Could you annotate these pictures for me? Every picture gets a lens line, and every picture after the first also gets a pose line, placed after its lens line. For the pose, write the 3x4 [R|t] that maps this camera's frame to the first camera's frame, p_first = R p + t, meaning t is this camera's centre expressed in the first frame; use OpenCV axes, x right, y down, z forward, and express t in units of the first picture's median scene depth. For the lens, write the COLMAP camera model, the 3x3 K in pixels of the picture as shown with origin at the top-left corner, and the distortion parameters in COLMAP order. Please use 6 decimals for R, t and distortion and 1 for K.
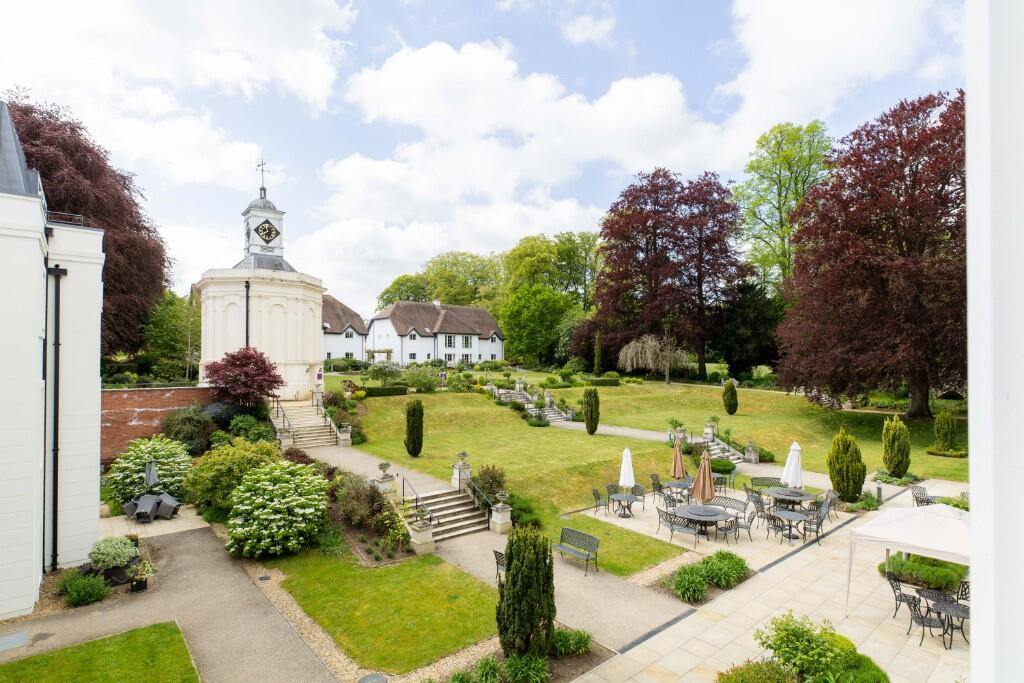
lens RADIAL K [[511.0, 0, 513.0], [0, 511.0, 350.6], [0, 0, 1]] dist [0.003663, -0.000087]
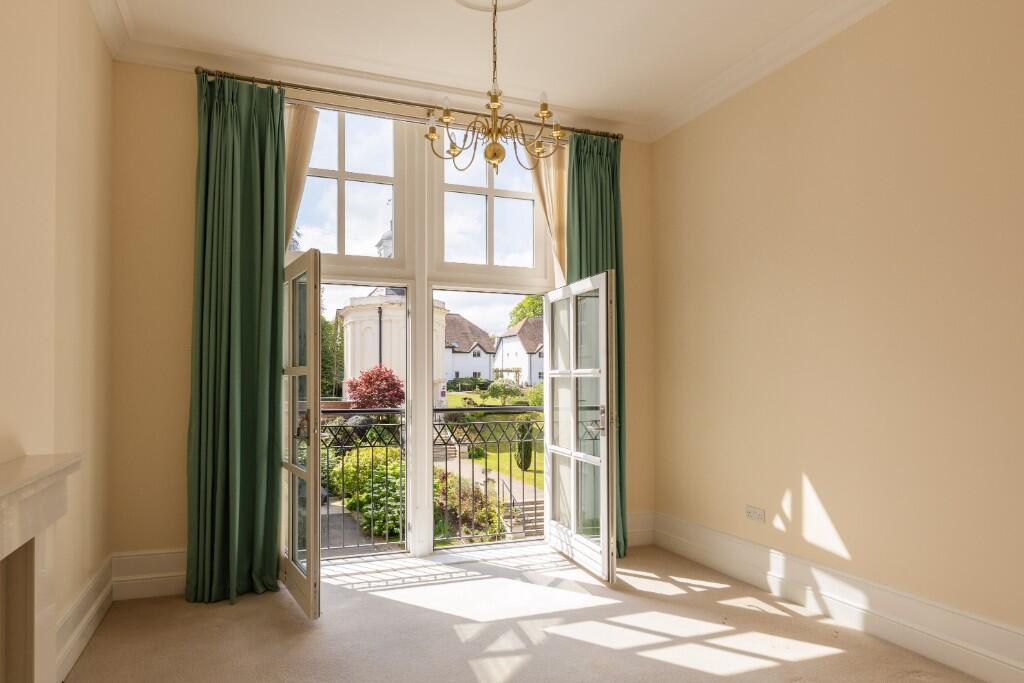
lens RADIAL K [[625.2, 0, 494.5], [0, 625.2, 371.5], [0, 0, 1]] dist [0.018158, -0.001484]
pose [[0.949994, -0.007443, -0.312179, 0.123148], [0.008038, 0.999968, 0.000618, 0.004358], [0.312164, -0.003097, 0.950023, -0.188615]]
